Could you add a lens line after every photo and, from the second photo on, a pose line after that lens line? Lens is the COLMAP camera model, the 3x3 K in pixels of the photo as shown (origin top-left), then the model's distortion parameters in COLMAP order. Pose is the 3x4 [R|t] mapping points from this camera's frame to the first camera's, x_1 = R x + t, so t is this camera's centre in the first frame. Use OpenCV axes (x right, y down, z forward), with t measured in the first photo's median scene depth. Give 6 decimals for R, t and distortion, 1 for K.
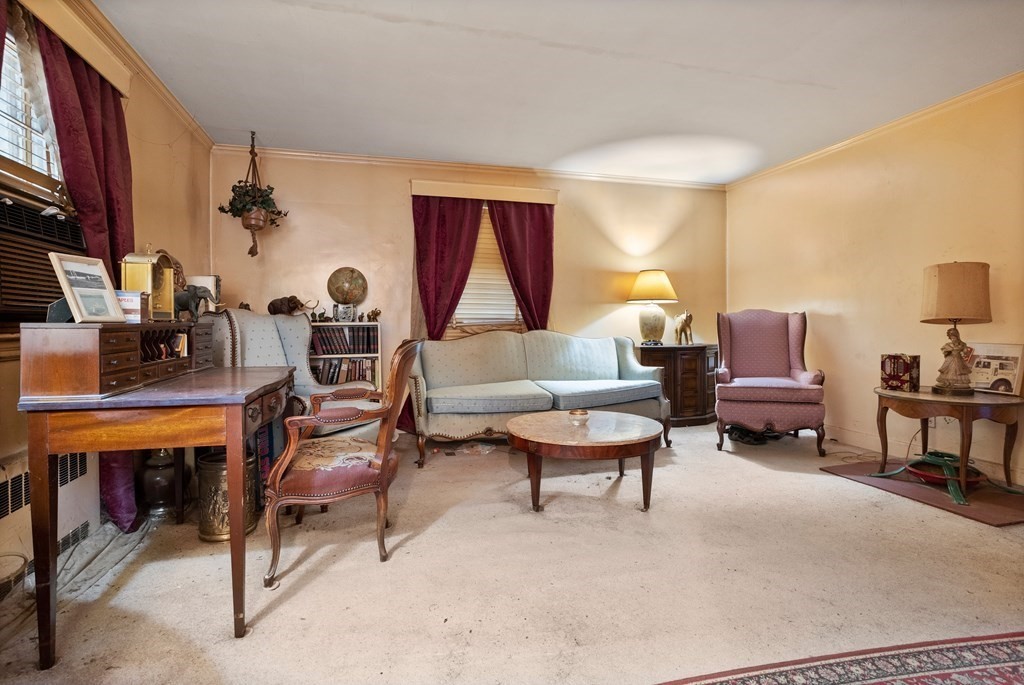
lens RADIAL K [[500.8, 0, 512.7], [0, 500.8, 334.8], [0, 0, 1]] dist [-0.026996, 0.006487]
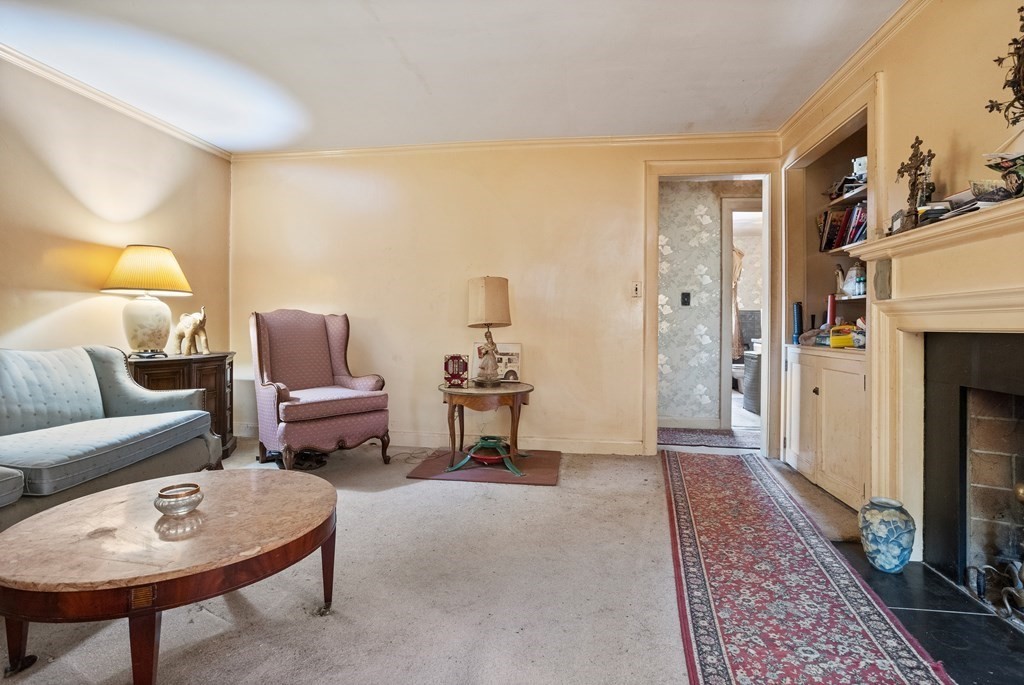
lens RADIAL K [[500.8, 0, 520.5], [0, 500.8, 324.7], [0, 0, 1]] dist [-0.026996, 0.006487]
pose [[0.400855, 0.008996, 0.916098, -0.165580], [0.015262, 0.999747, -0.016495, -0.006747], [-0.916015, 0.020593, 0.400616, 0.358687]]
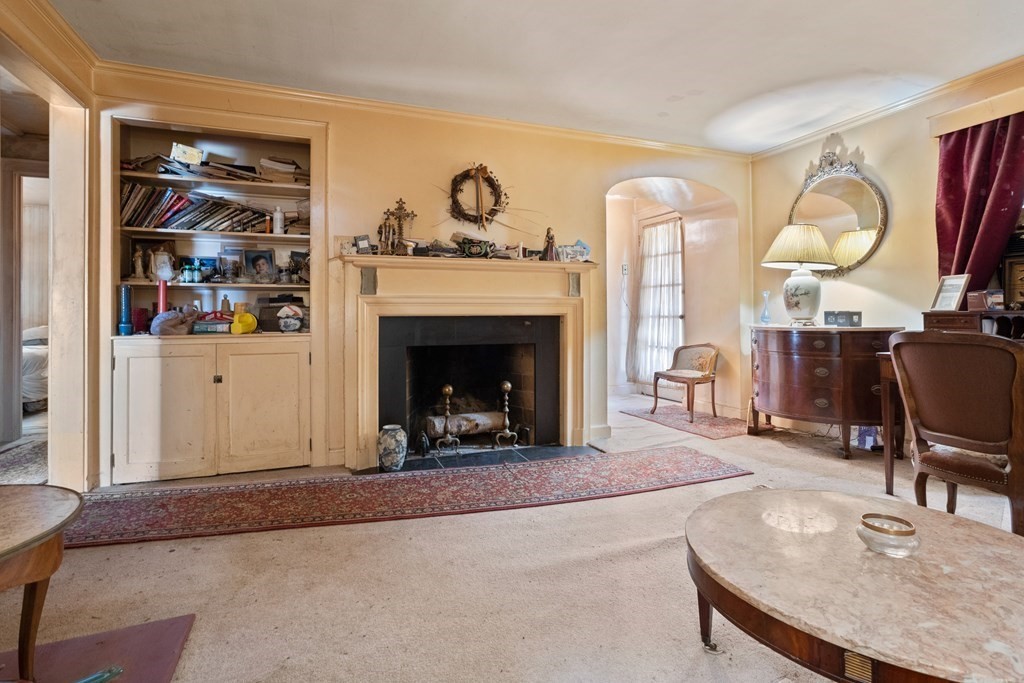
lens RADIAL K [[500.8, 0, 514.6], [0, 500.8, 311.7], [0, 0, 1]] dist [-0.026996, 0.006487]
pose [[-0.995953, 0.009673, -0.089358, 0.376673], [0.008426, 0.999862, 0.014314, -0.020897], [0.089484, 0.013503, -0.995897, 1.089376]]
